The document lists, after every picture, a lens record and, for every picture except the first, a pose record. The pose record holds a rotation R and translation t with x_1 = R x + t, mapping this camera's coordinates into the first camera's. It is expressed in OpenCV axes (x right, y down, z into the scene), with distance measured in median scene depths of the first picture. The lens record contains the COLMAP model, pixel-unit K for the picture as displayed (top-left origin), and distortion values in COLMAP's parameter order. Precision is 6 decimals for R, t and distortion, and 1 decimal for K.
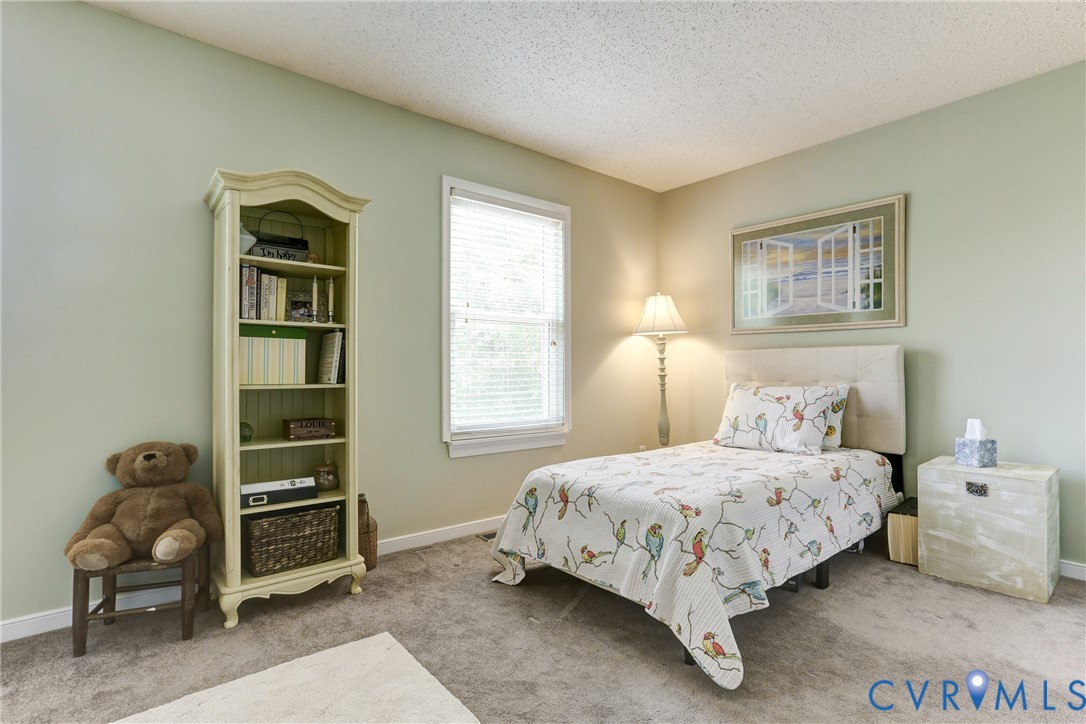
lens RADIAL K [[495.3, 0, 491.5], [0, 495.3, 370.4], [0, 0, 1]] dist [-0.032224, 0.017236]
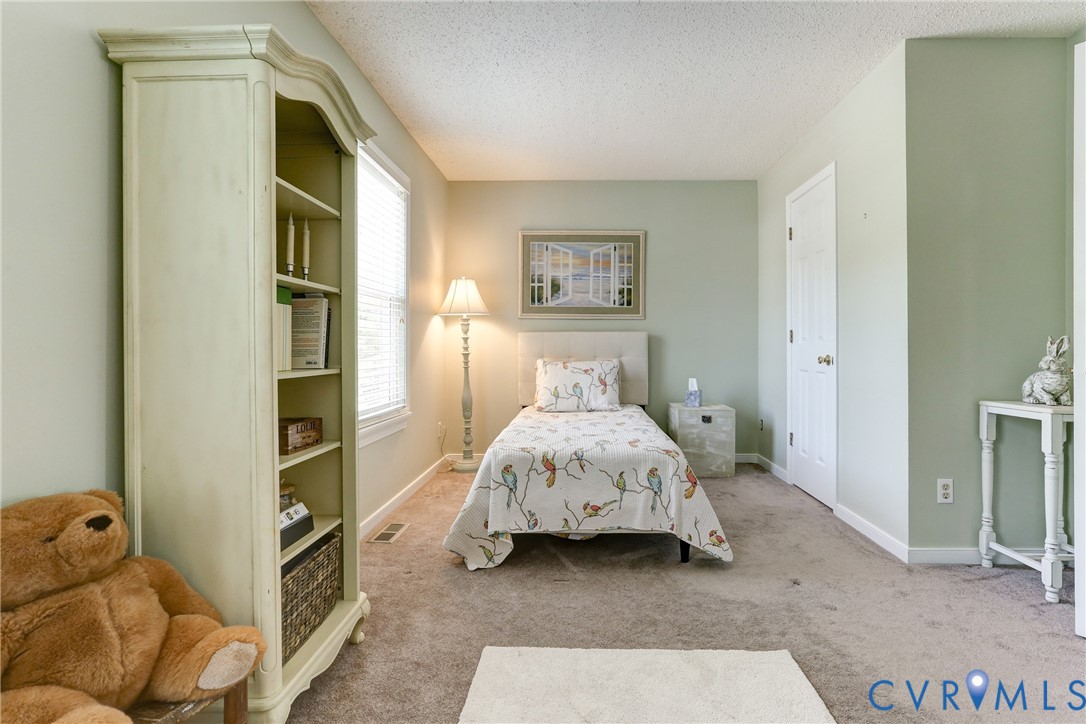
lens RADIAL K [[506.6, 0, 545.7], [0, 506.6, 353.5], [0, 0, 1]] dist [-0.034851, 0.012300]
pose [[0.658273, -0.008330, 0.752733, -0.507091], [0.002131, 0.999955, 0.009203, -0.000938], [-0.752776, -0.004454, 0.658261, 0.203510]]
